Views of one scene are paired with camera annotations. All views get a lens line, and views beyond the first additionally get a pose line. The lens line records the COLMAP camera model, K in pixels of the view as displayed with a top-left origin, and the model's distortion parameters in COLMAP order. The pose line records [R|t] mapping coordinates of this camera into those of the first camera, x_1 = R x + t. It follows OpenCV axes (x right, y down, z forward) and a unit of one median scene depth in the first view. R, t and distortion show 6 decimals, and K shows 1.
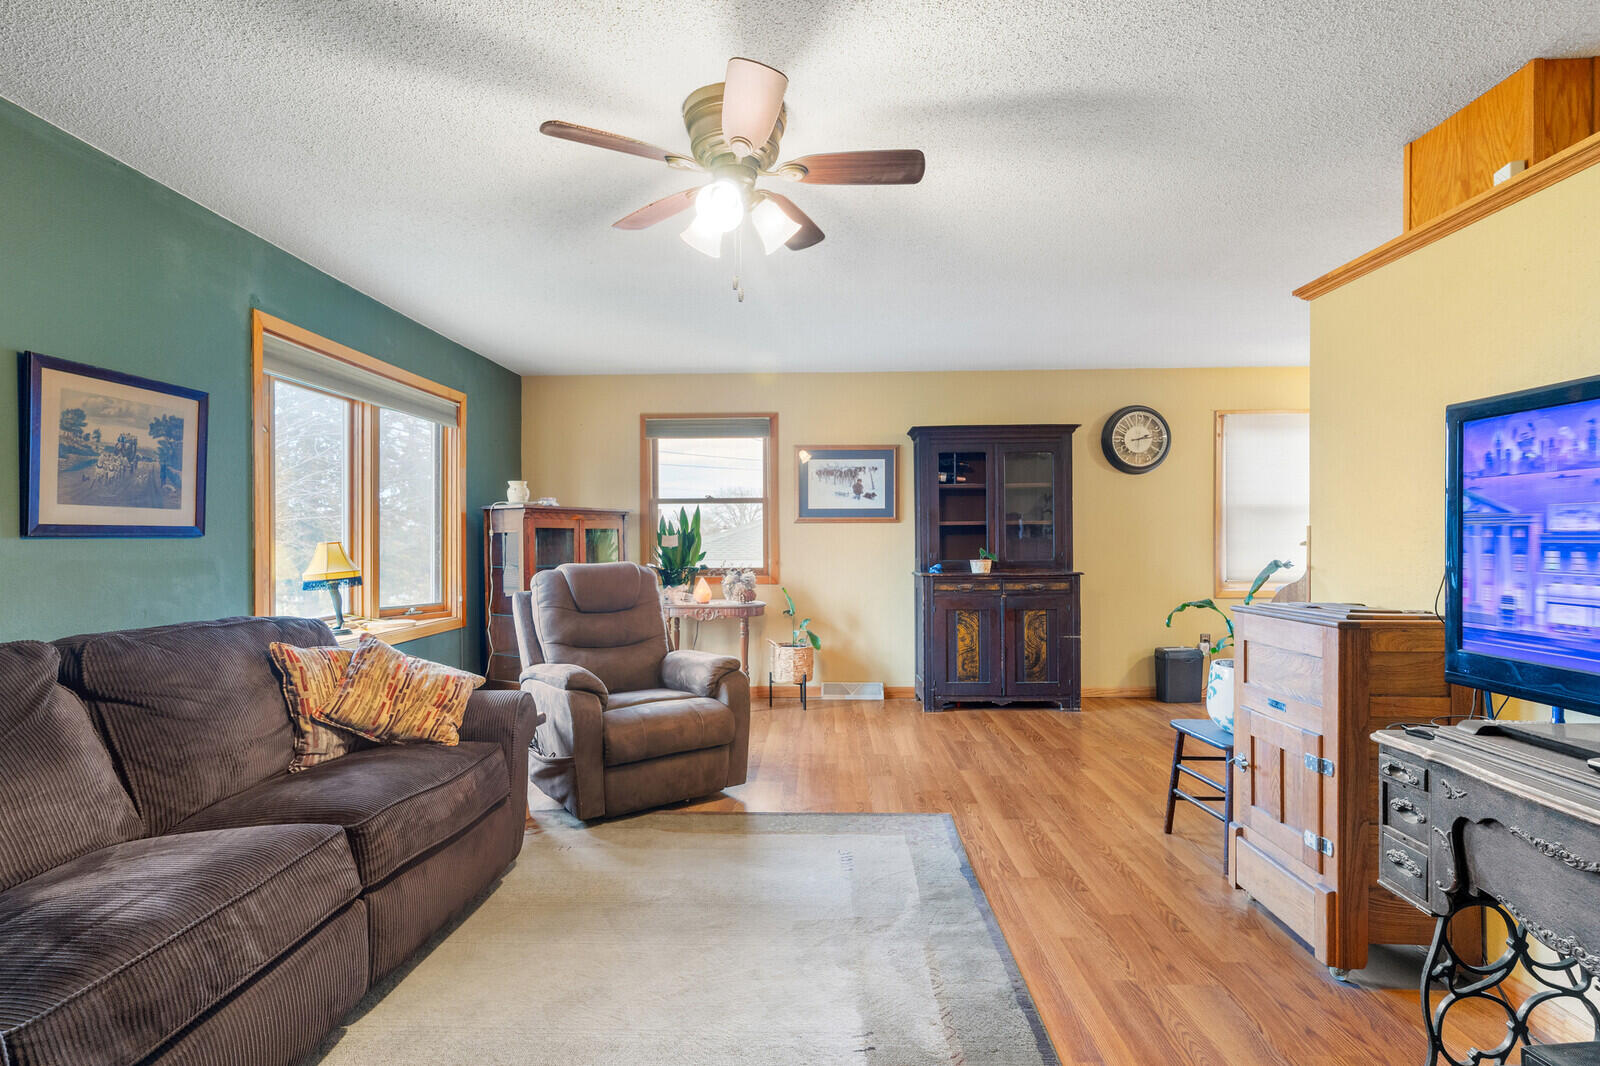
lens RADIAL K [[771.7, 0, 800.9], [0, 771.7, 537.9], [0, 0, 1]] dist [0.002035, 0.000218]
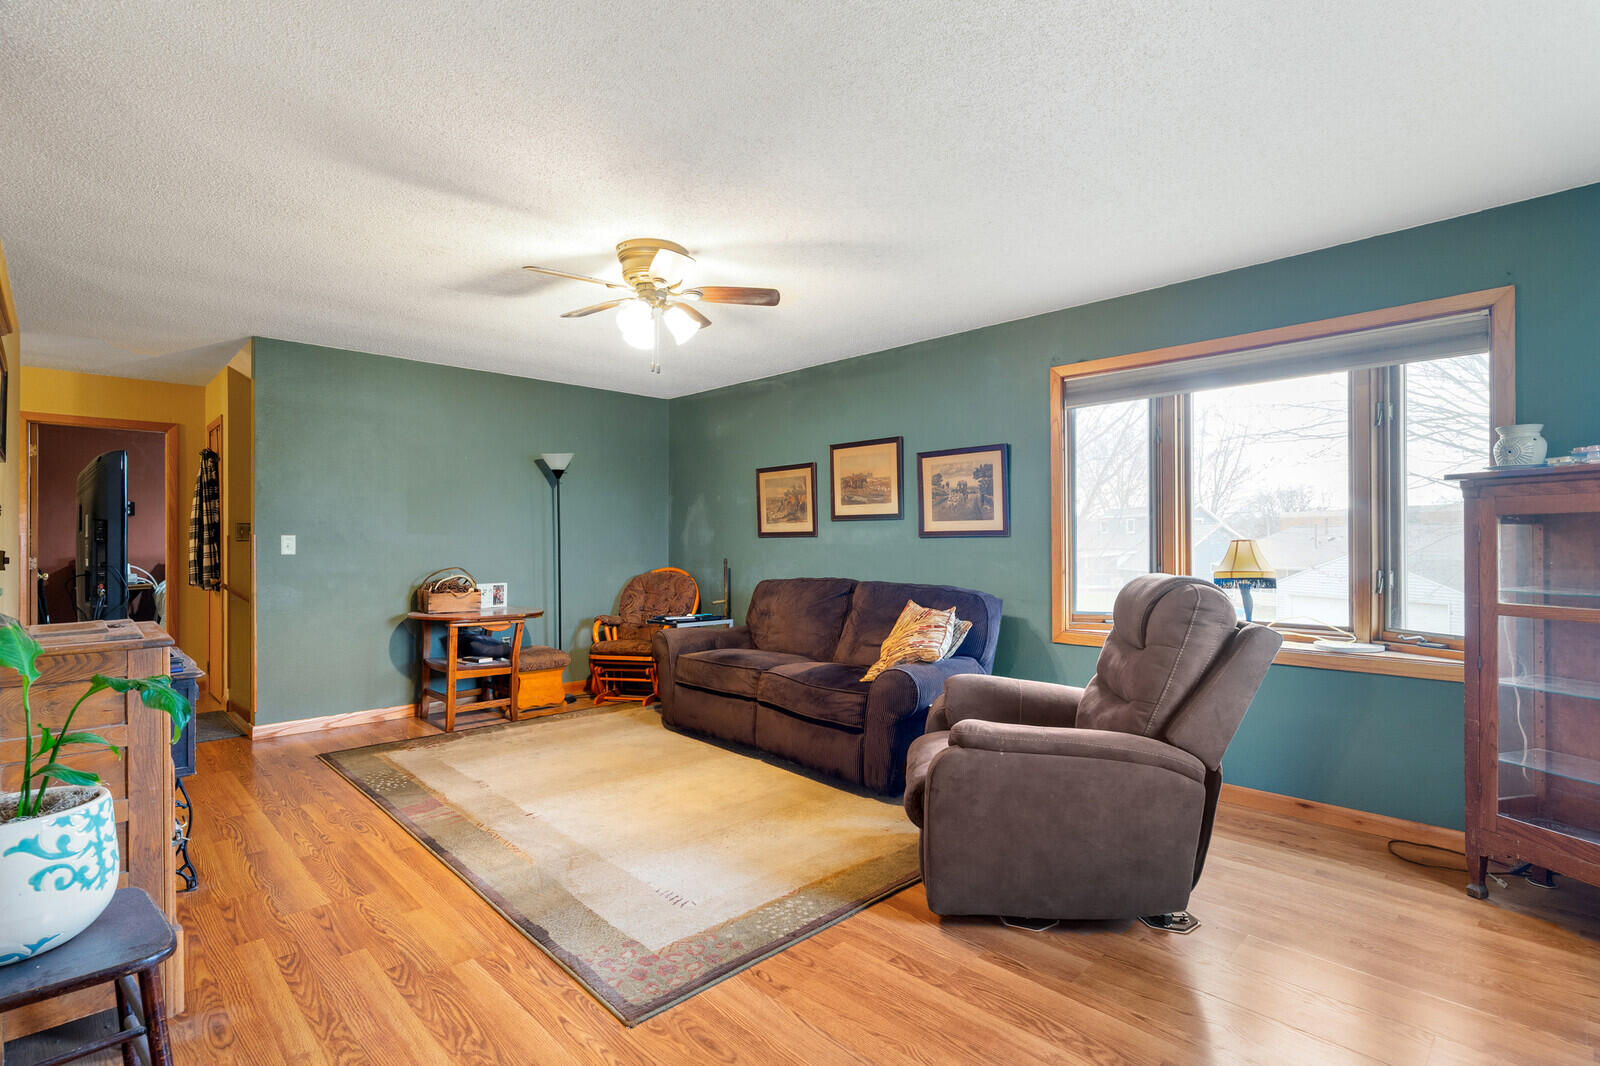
lens RADIAL K [[771.7, 0, 800.4], [0, 771.7, 531.4], [0, 0, 1]] dist [0.002035, 0.000218]
pose [[-0.704686, -0.001984, -0.709517, 0.668915], [0.003643, 0.999973, -0.006415, -0.004673], [0.709510, -0.007105, -0.704659, 1.959198]]
